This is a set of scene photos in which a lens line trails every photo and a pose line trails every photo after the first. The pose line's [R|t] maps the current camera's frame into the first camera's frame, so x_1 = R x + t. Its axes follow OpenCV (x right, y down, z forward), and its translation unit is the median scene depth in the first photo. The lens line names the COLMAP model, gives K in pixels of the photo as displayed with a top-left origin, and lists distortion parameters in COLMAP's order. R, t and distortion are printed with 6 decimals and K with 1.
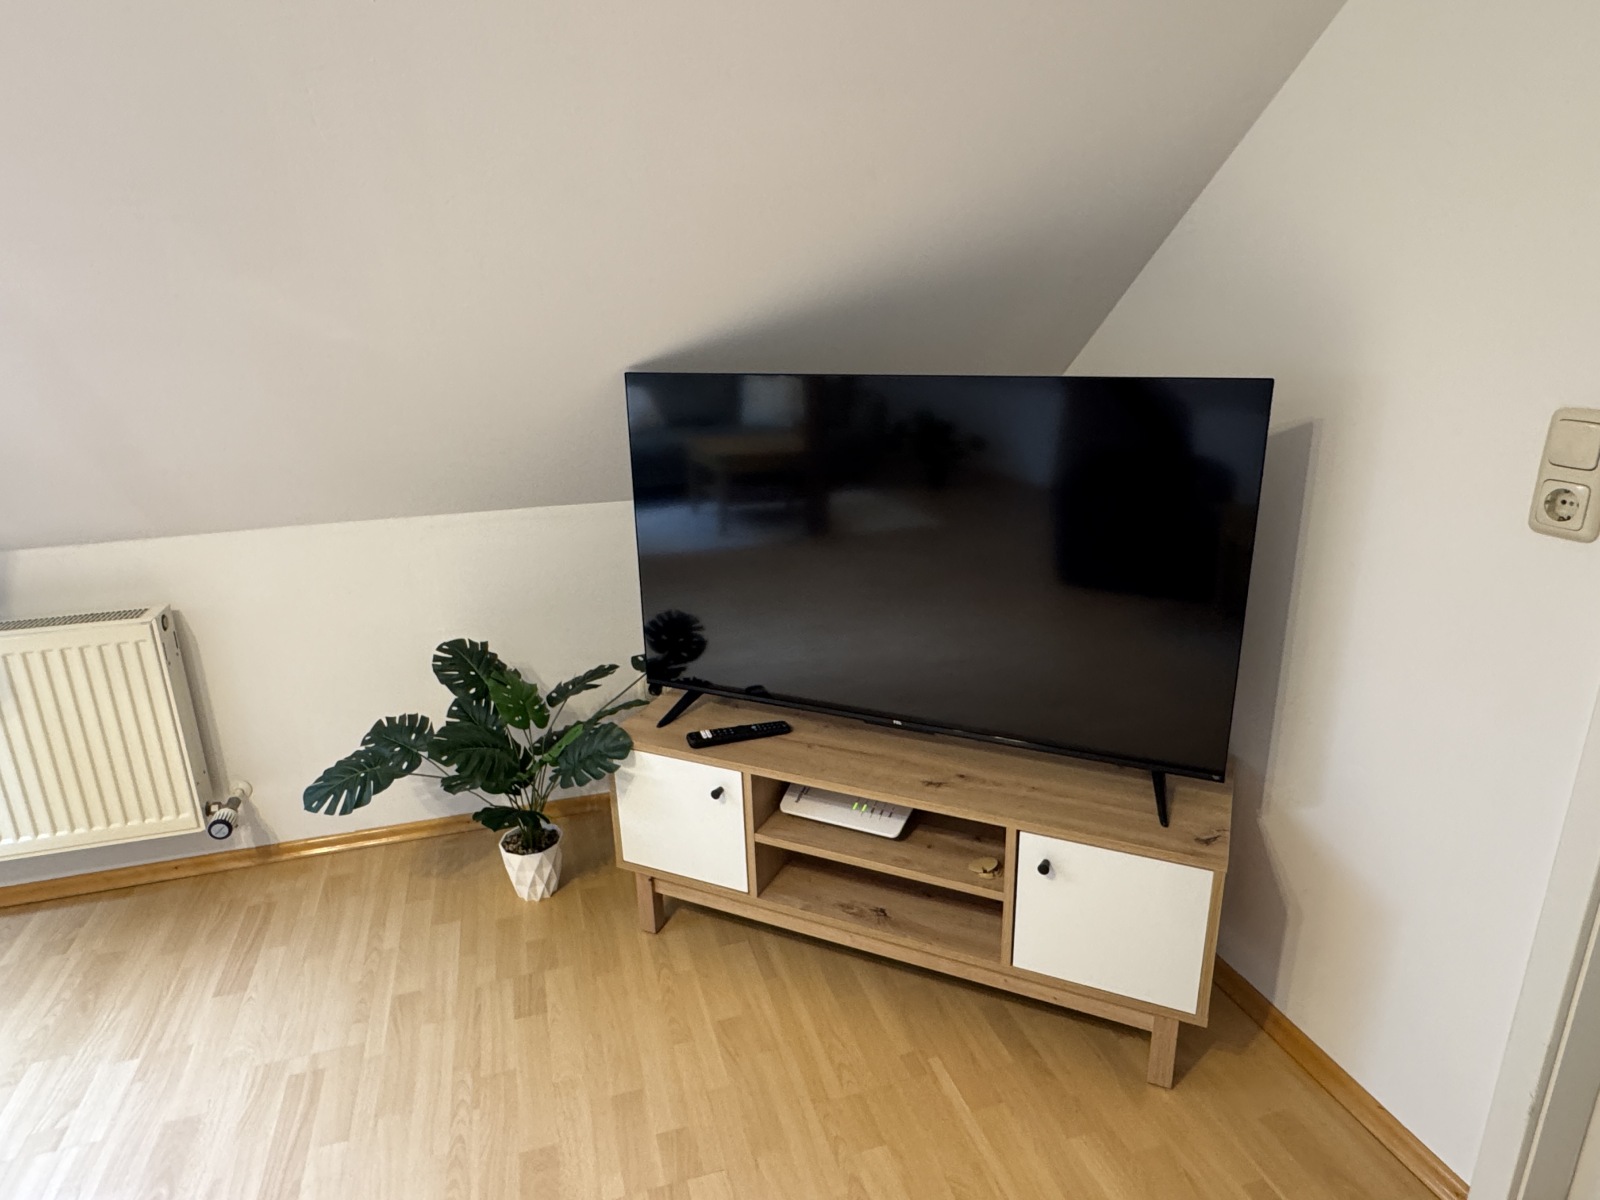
lens RADIAL K [[939.0, 0, 801.5], [0, 939.0, 601.3], [0, 0, 1]] dist [-0.017799, 0.000388]
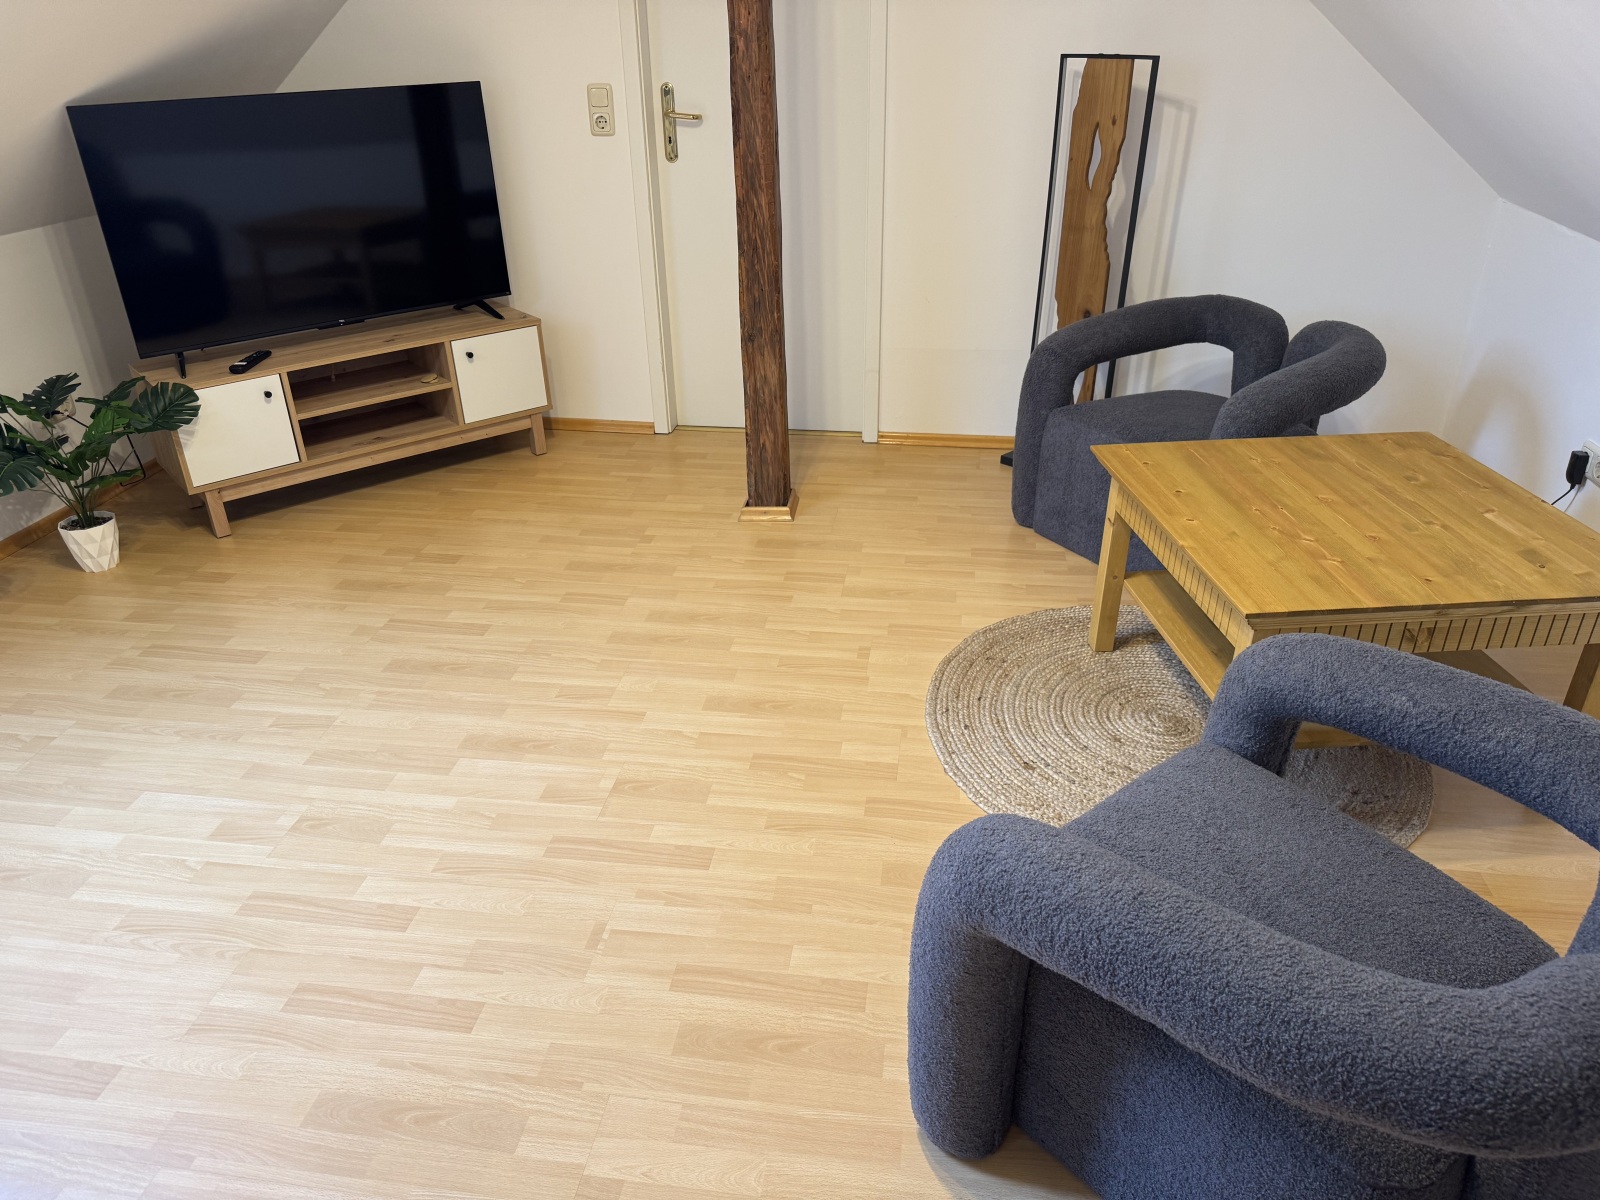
lens RADIAL K [[1117.5, 0, 803.2], [0, 1117.5, 601.6], [0, 0, 1]] dist [0.011842, -0.004949]
pose [[0.444422, -0.422562, 0.789892, -1.278142], [0.277938, 0.903285, 0.326845, 0.156207], [-0.851610, 0.074284, 0.518886, -0.649320]]
